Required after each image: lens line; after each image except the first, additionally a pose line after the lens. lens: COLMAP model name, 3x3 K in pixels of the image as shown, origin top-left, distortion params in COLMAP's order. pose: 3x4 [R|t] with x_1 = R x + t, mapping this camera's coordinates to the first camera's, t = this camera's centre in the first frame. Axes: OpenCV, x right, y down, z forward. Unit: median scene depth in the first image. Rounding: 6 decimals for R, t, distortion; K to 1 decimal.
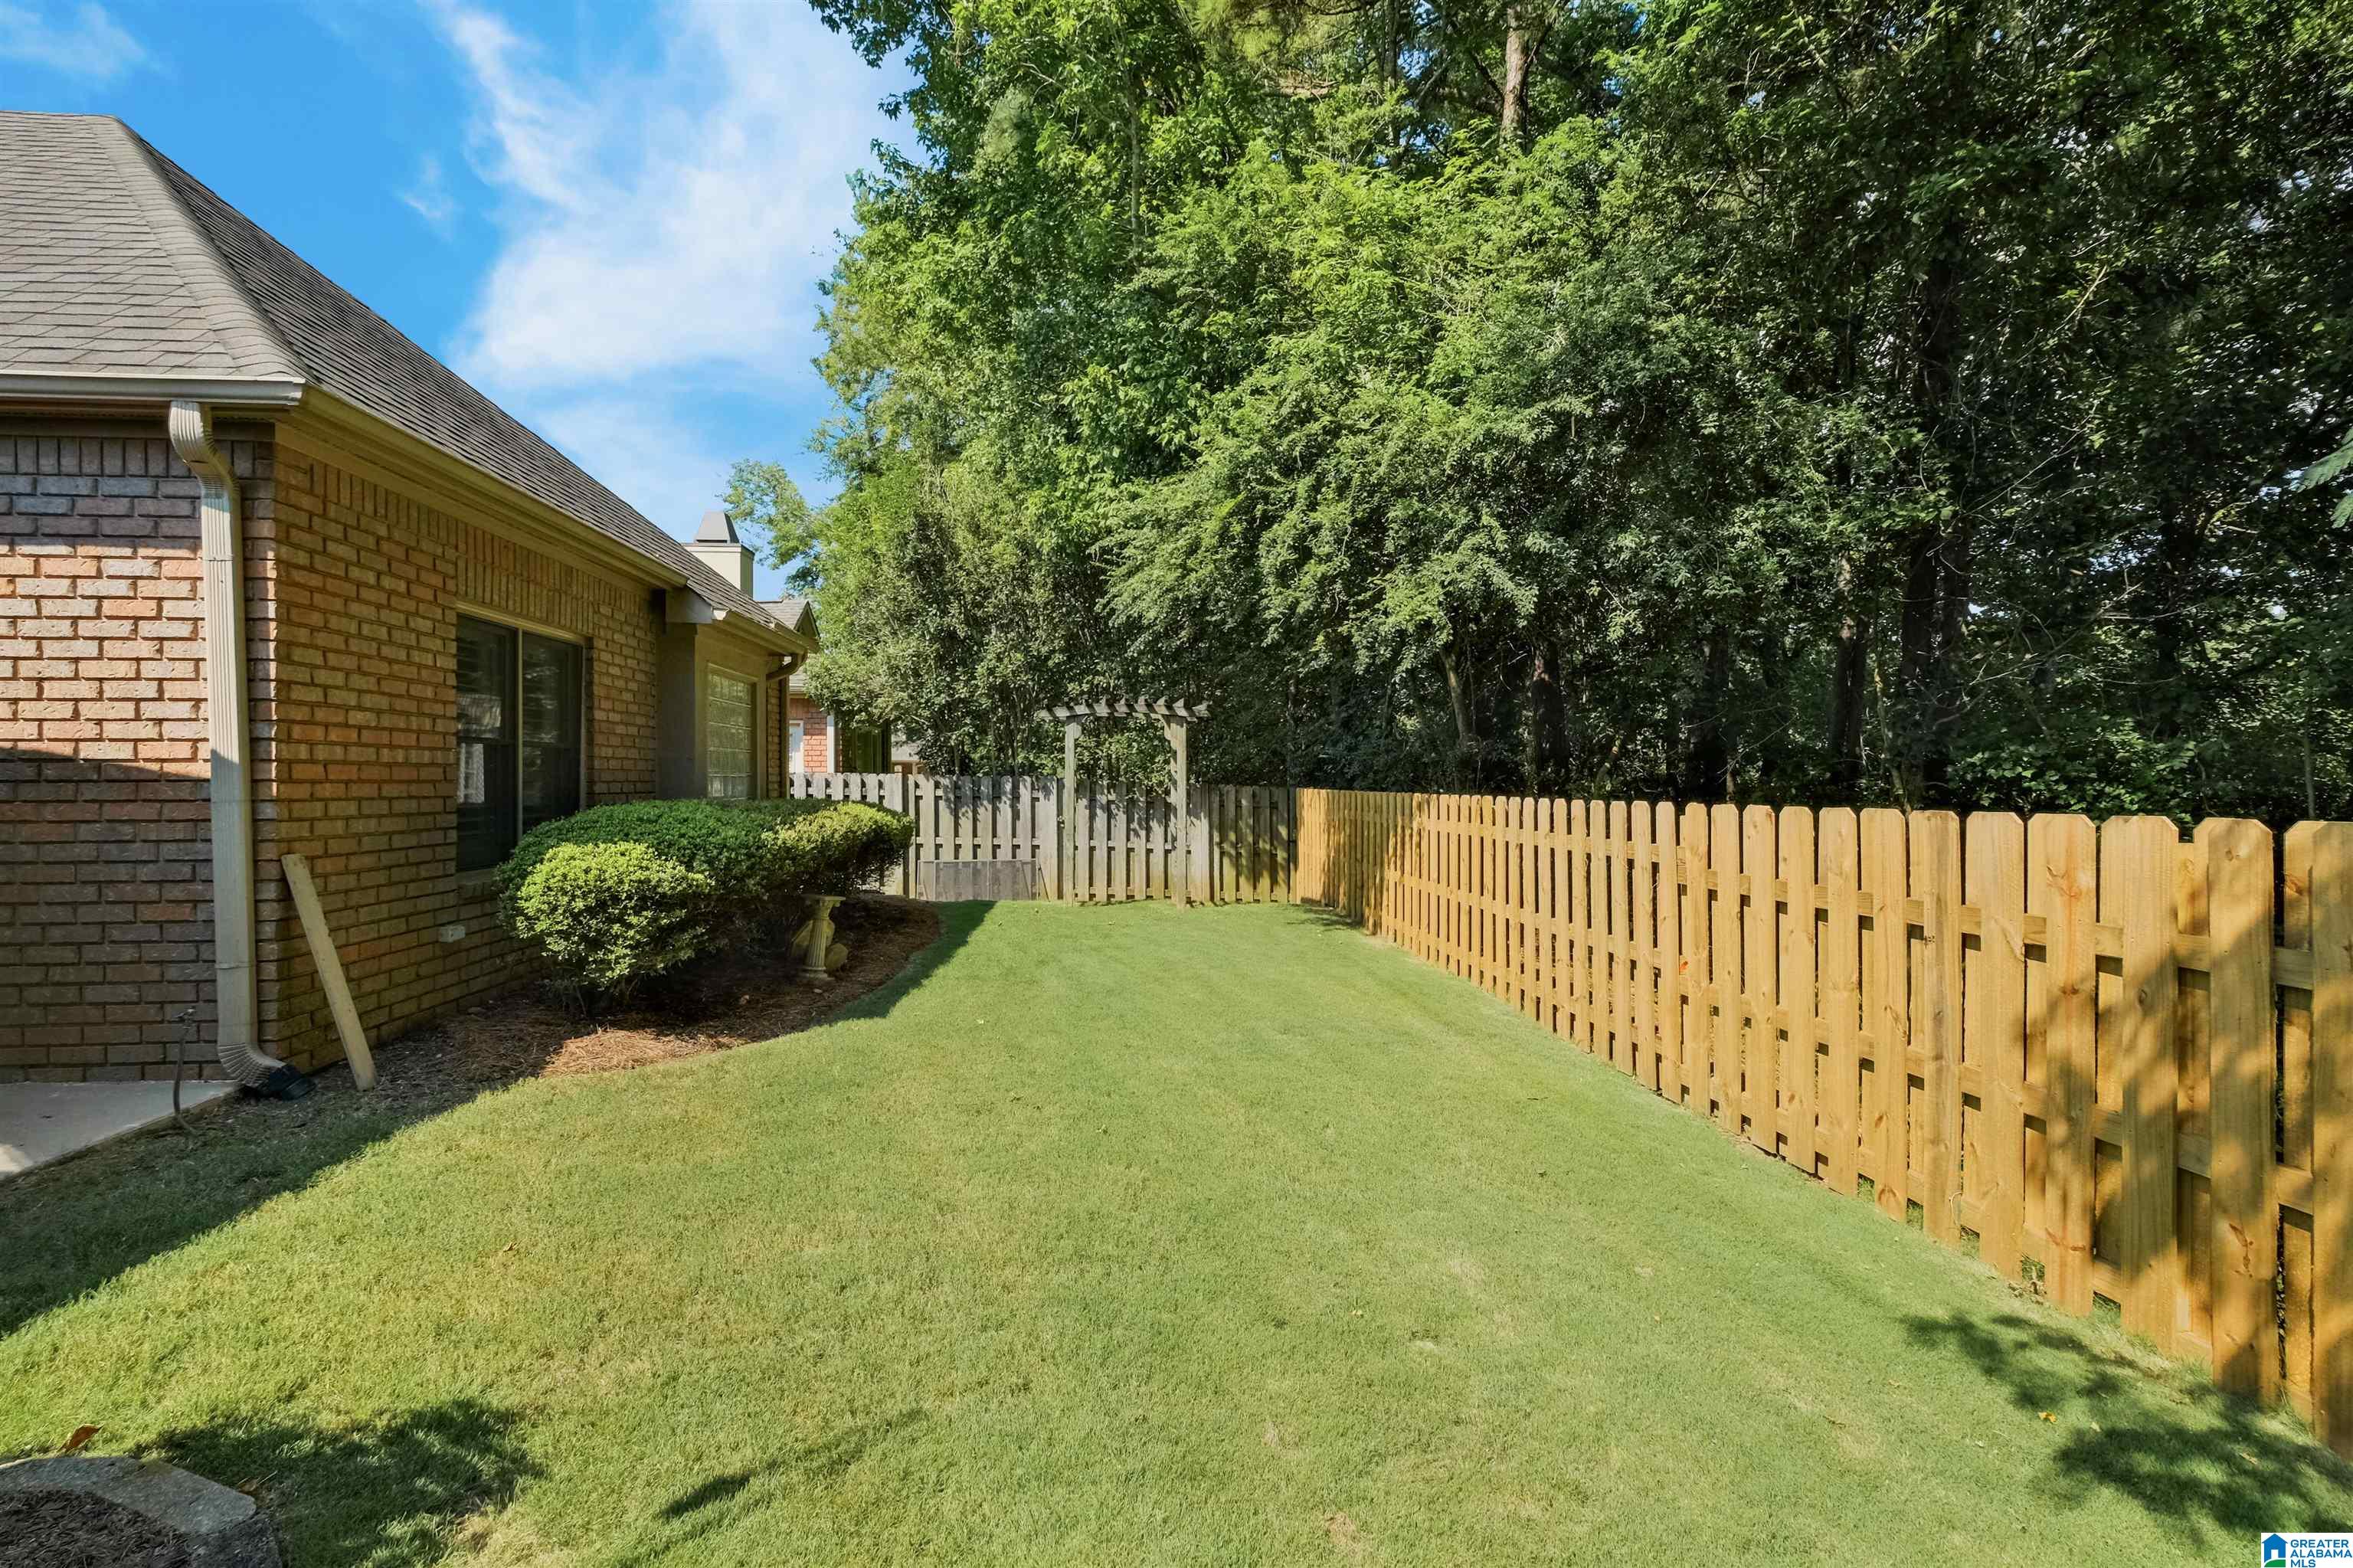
lens RADIAL K [[1061.5, 0, 1186.7], [0, 1061.5, 782.6], [0, 0, 1]] dist [-0.002082, 0.000519]
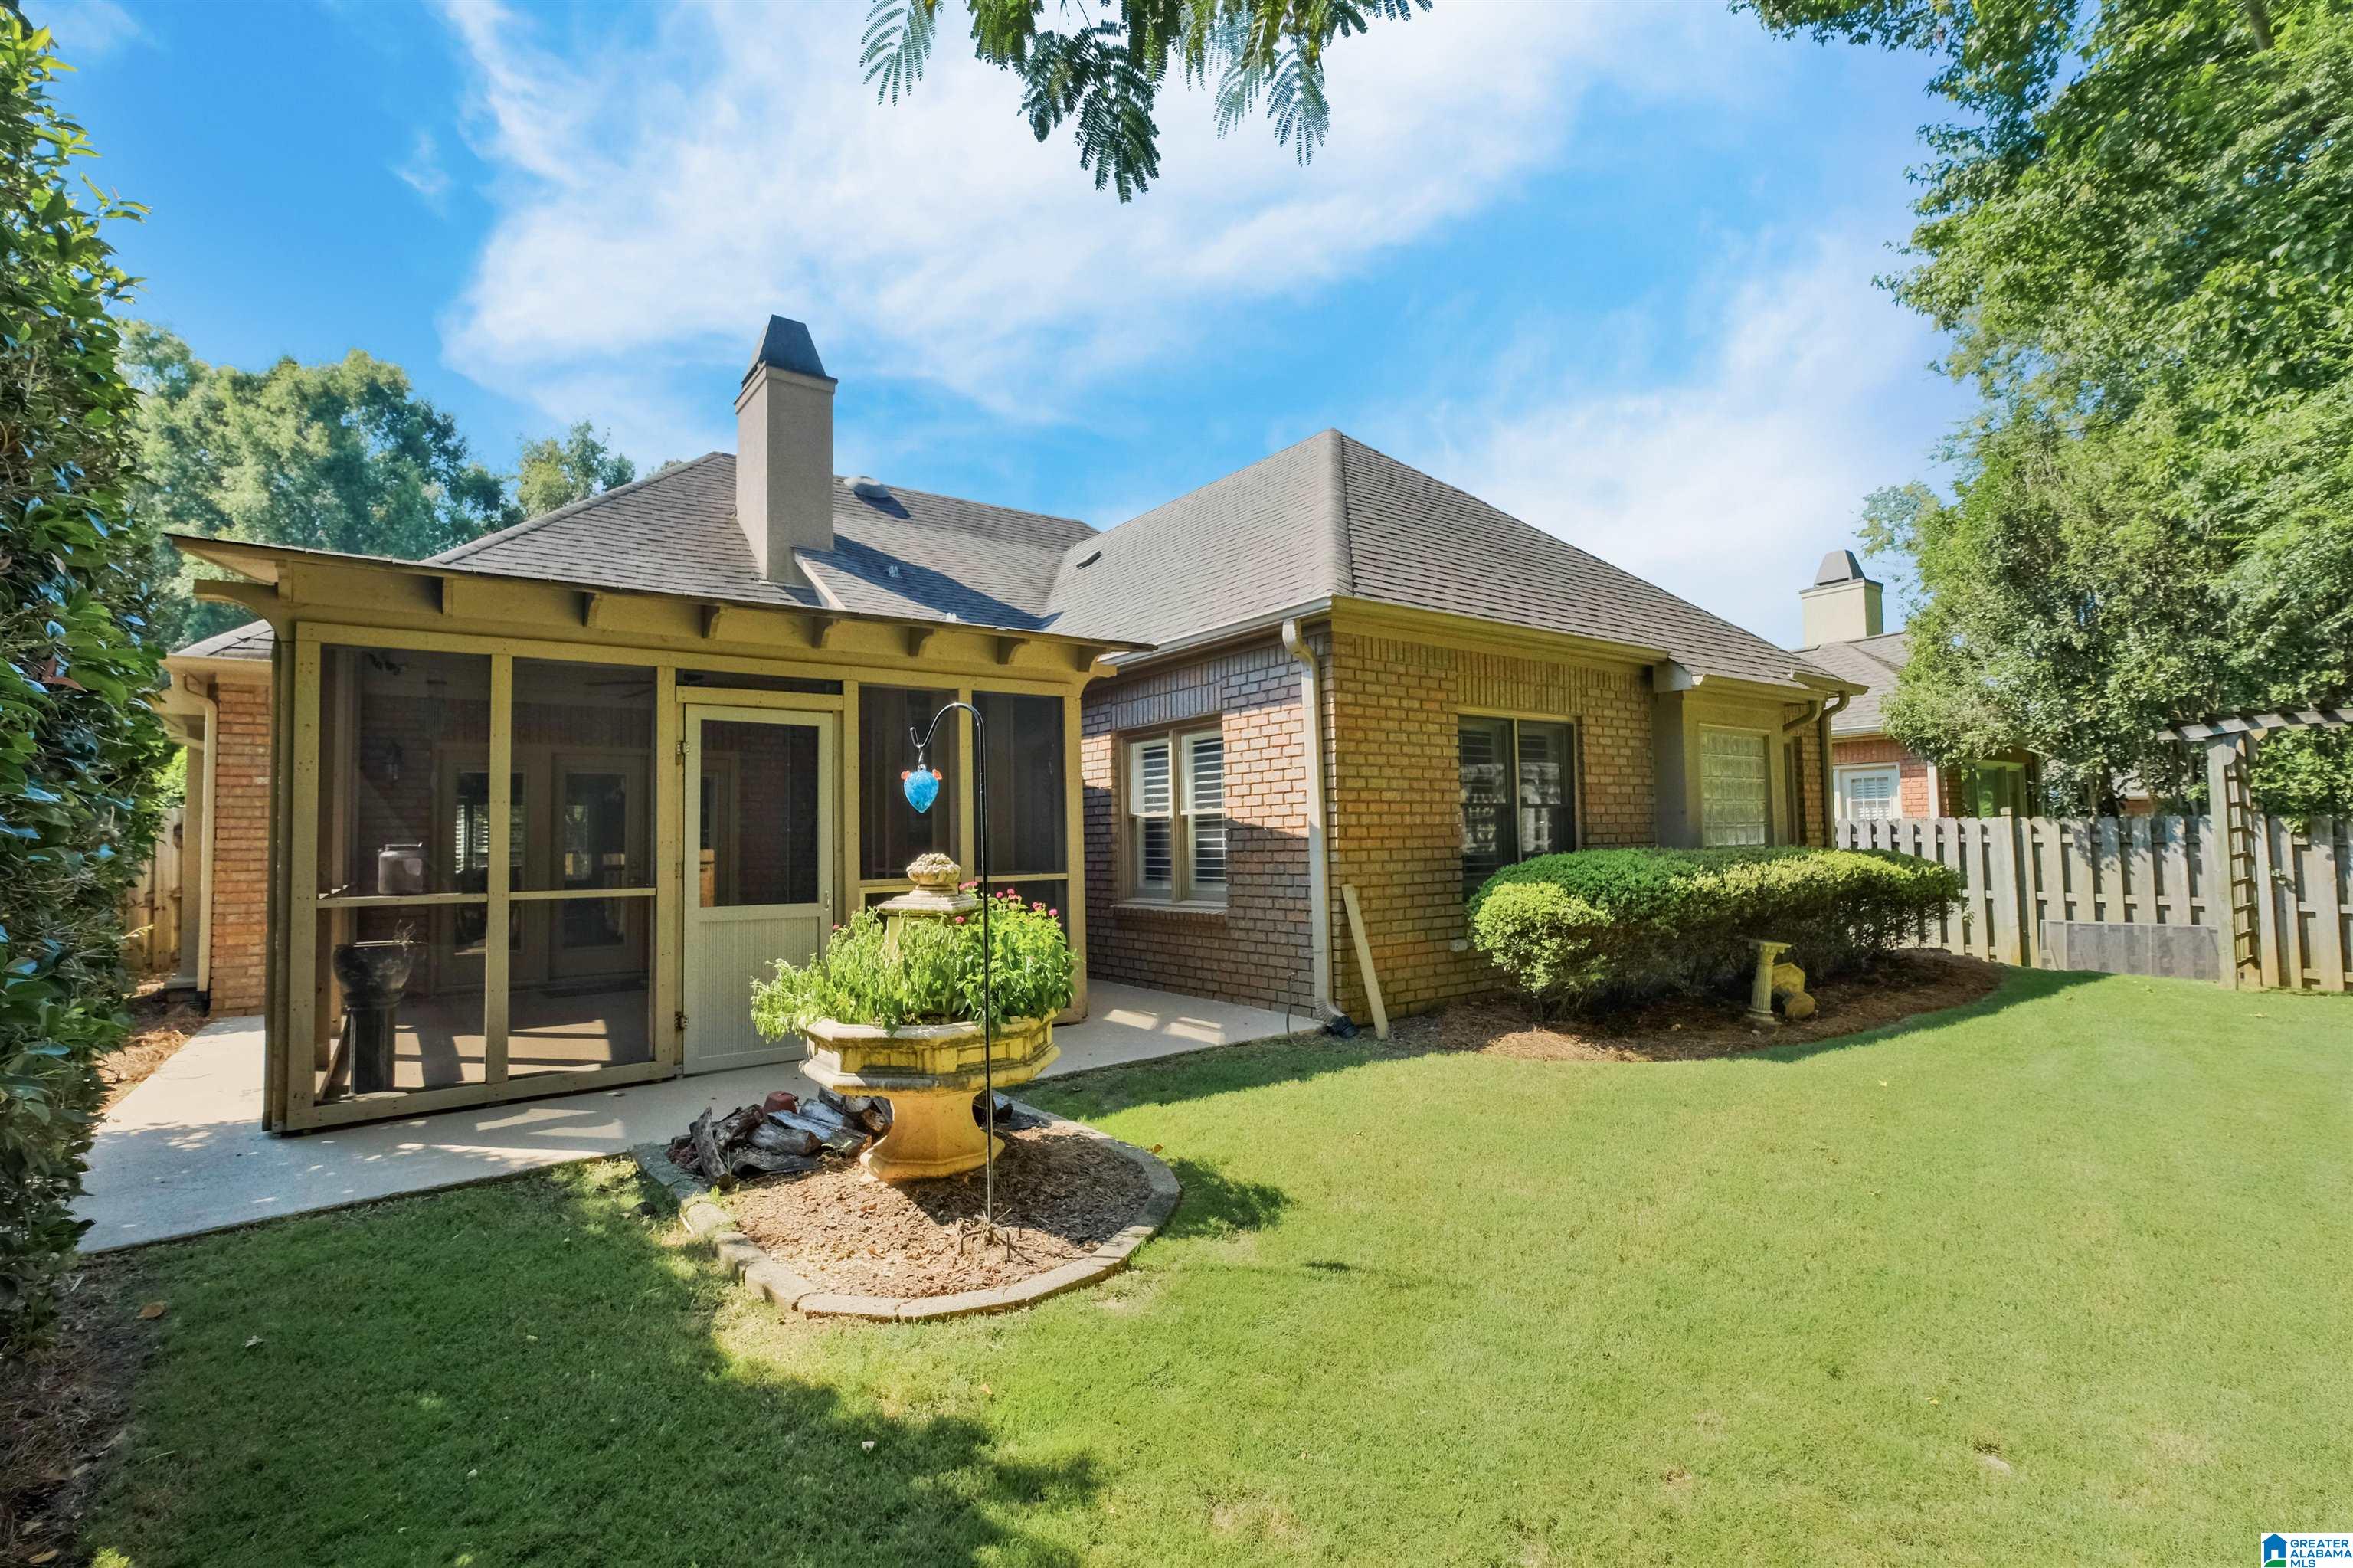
lens RADIAL K [[1061.5, 0, 1186.7], [0, 1061.5, 782.6], [0, 0, 1]] dist [-0.002082, 0.000519]
pose [[0.513012, -0.056003, -0.856553, 0.362120], [0.017276, 0.998341, -0.054927, -0.001467], [0.858208, 0.013380, 0.513128, -0.025629]]
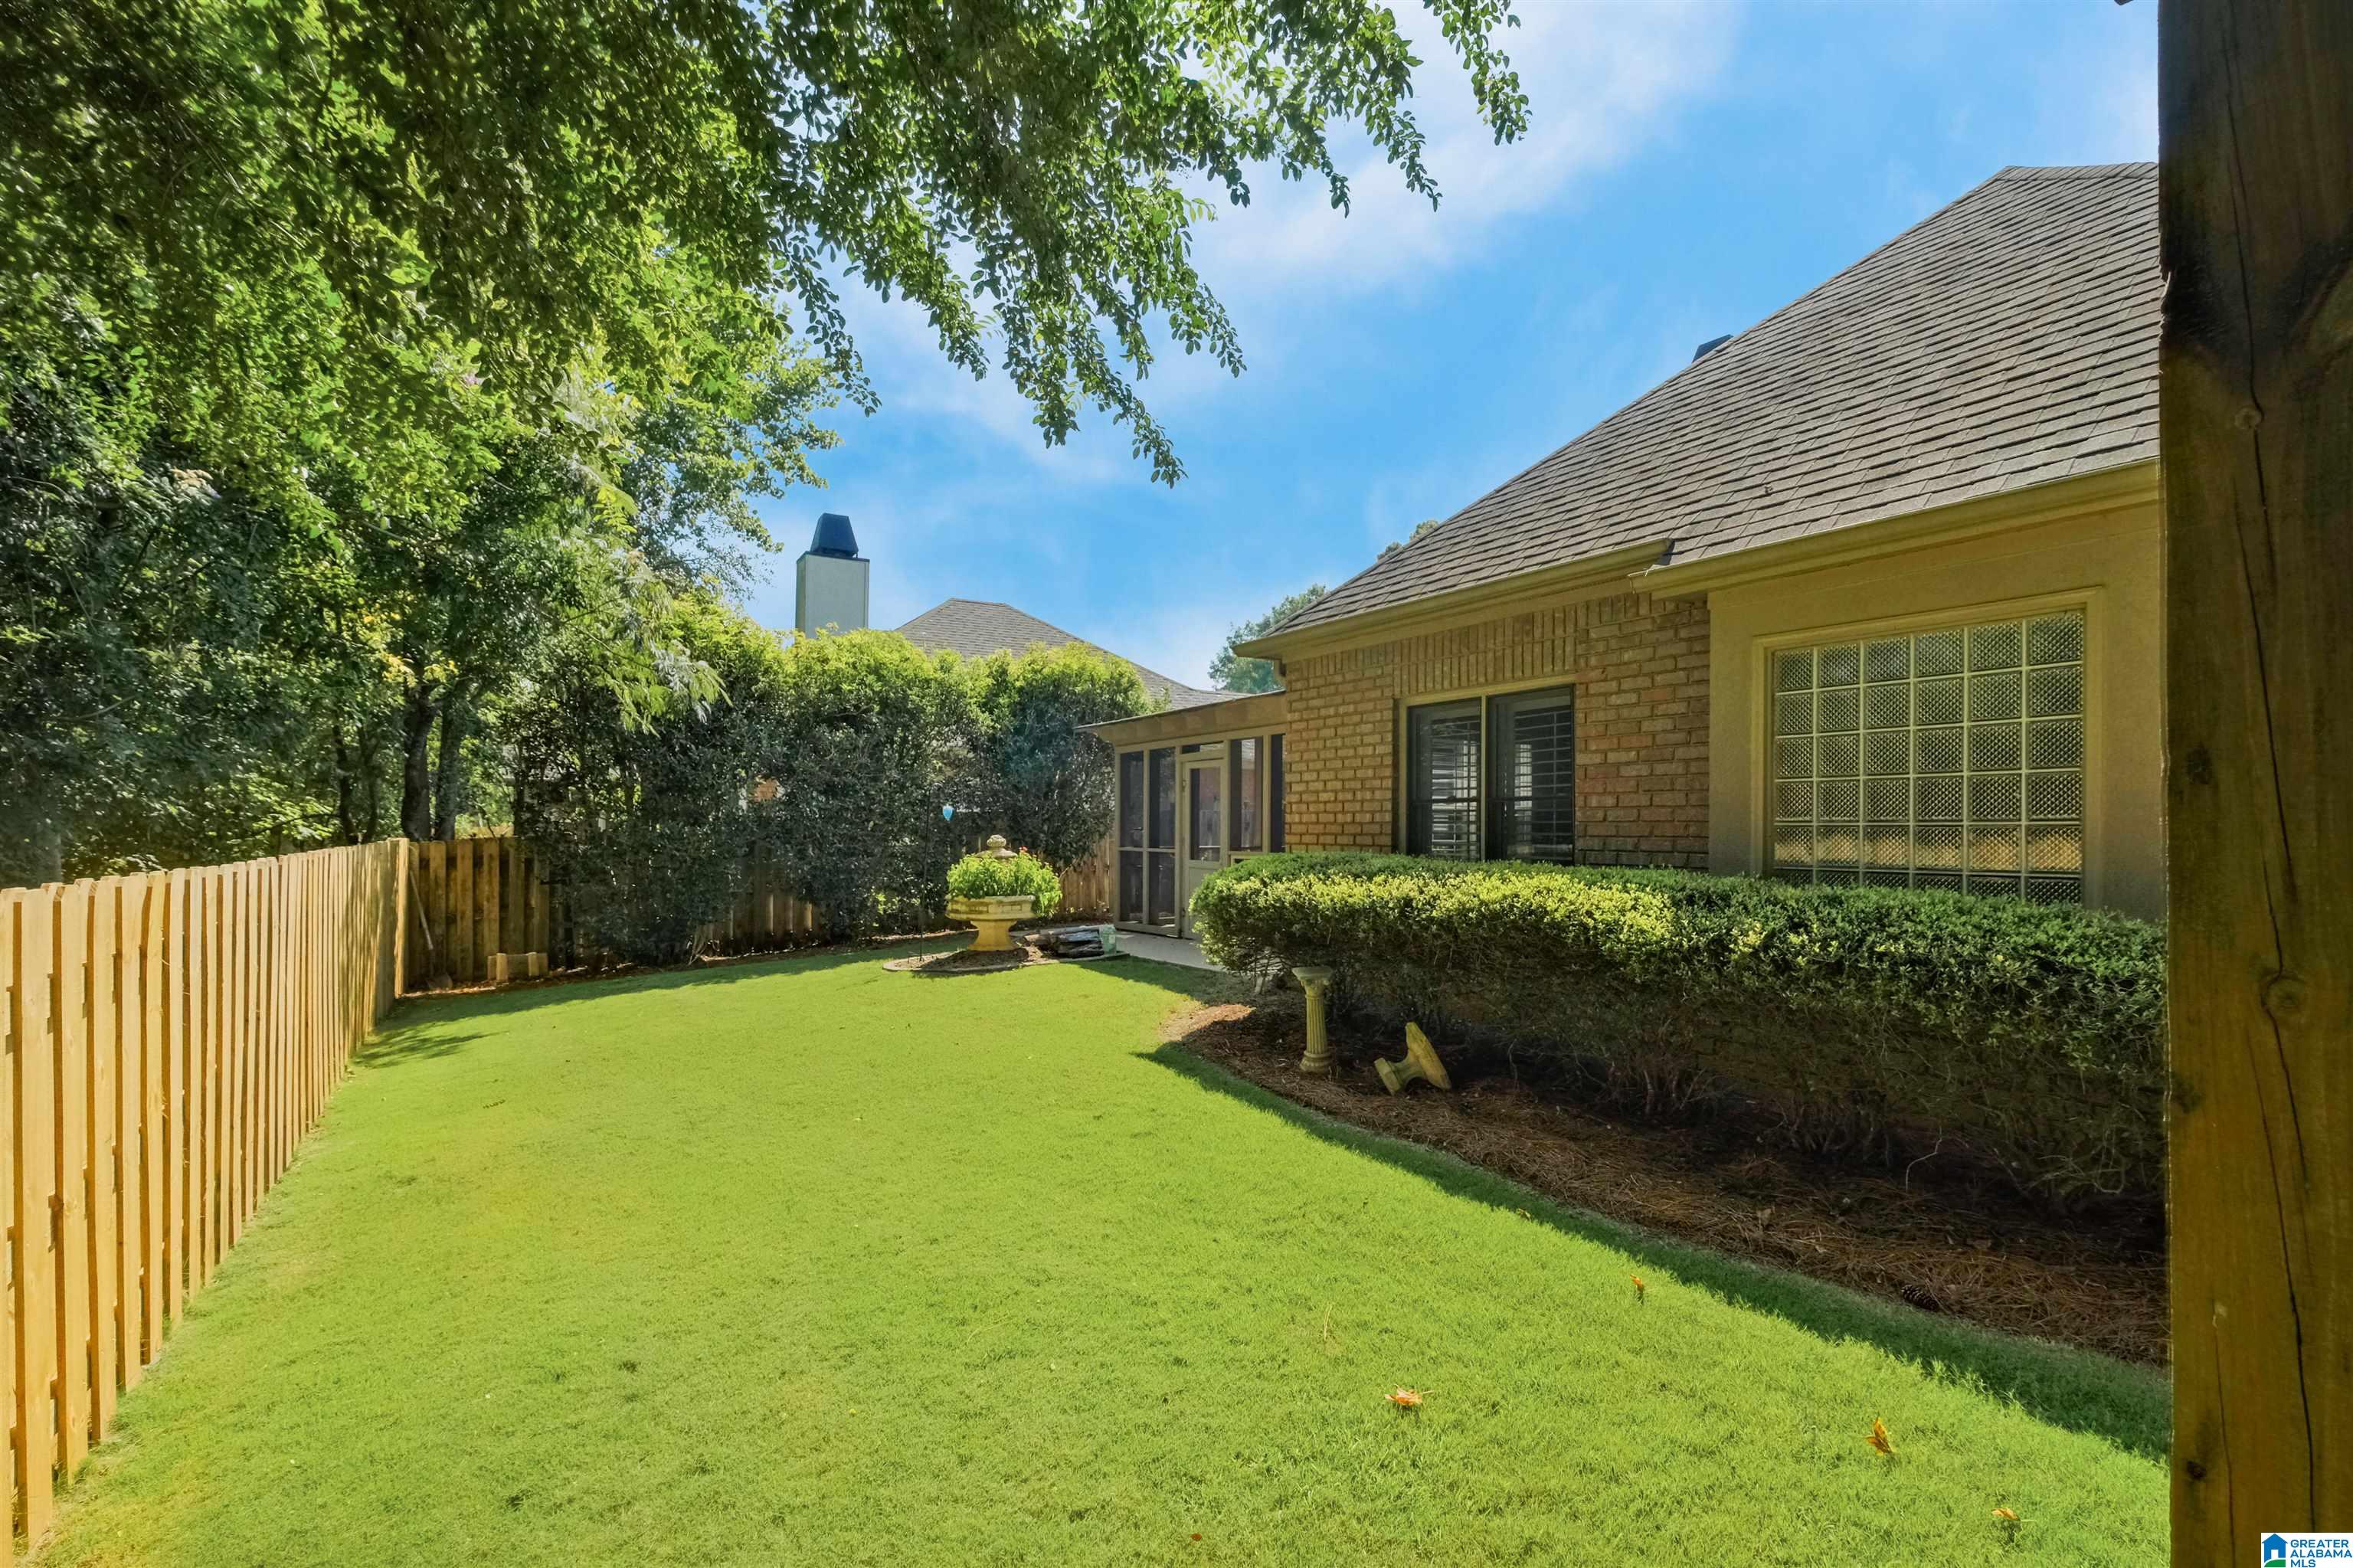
lens RADIAL K [[1101.1, 0, 1225.5], [0, 1101.1, 825.9], [0, 0, 1]] dist [-0.002454, -0.000123]
pose [[-0.884981, -0.003134, -0.465616, 0.175377], [-0.002479, 0.999995, -0.002019, -0.009840], [0.465620, -0.000632, -0.884984, 2.424285]]
